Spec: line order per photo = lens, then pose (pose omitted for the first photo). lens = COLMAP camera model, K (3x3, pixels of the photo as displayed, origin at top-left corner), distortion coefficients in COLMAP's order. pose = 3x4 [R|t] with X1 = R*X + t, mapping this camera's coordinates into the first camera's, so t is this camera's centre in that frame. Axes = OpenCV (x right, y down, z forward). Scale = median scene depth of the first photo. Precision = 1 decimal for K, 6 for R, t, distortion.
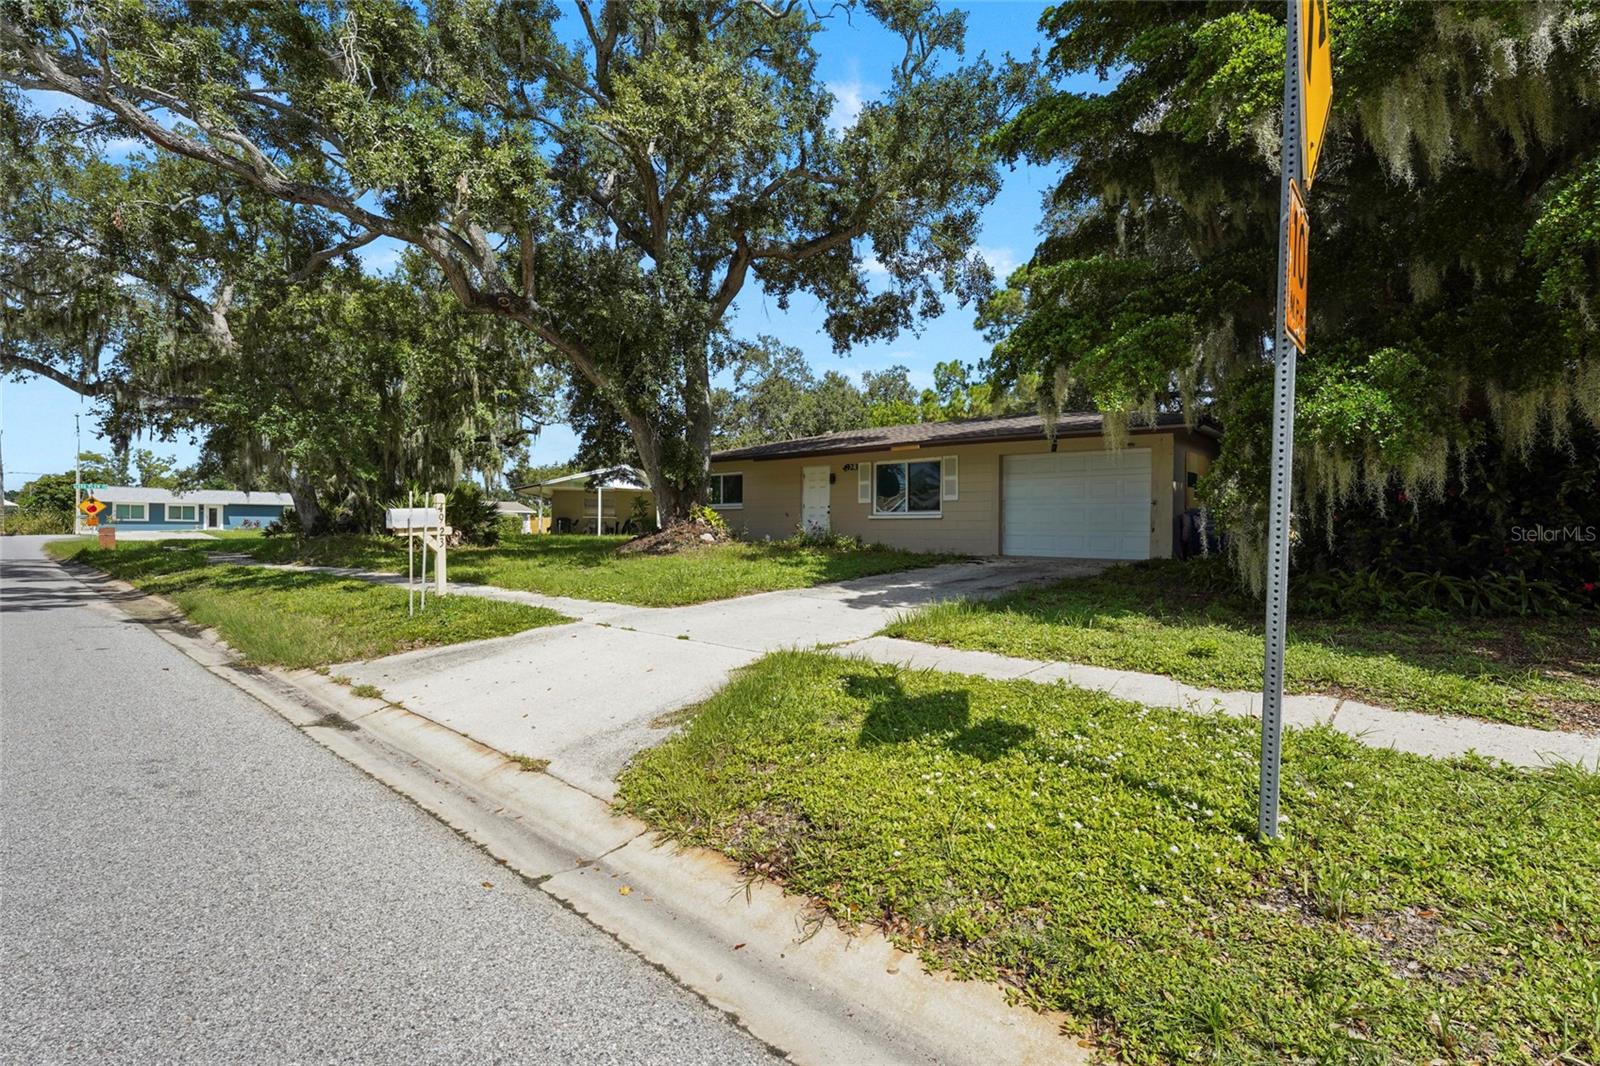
lens RADIAL K [[718.2, 0, 800.0], [0, 718.2, 533.0], [0, 0, 1]] dist [-0.000622, -0.000134]
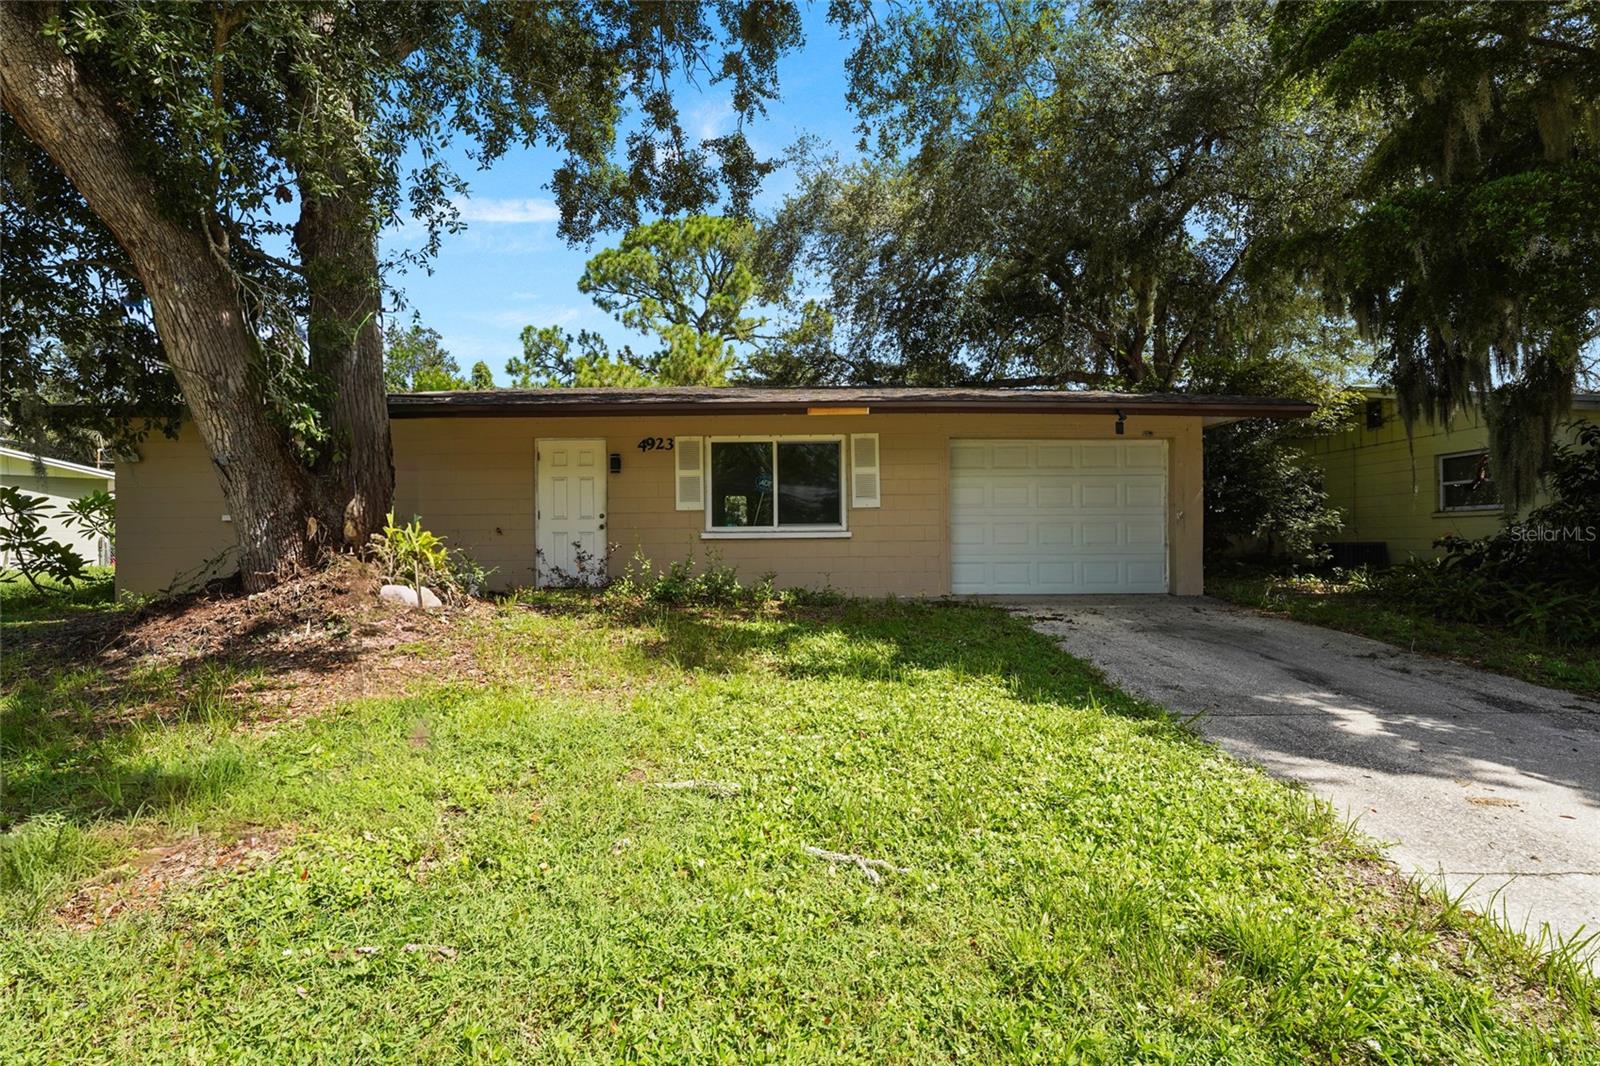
lens RADIAL K [[718.2, 0, 800.0], [0, 718.2, 533.0], [0, 0, 1]] dist [-0.000622, -0.000134]
pose [[0.751312, -0.008585, 0.659891, -0.202865], [0.016101, 0.999856, -0.005324, -0.020165], [-0.659751, 0.014625, 0.751342, 0.523659]]
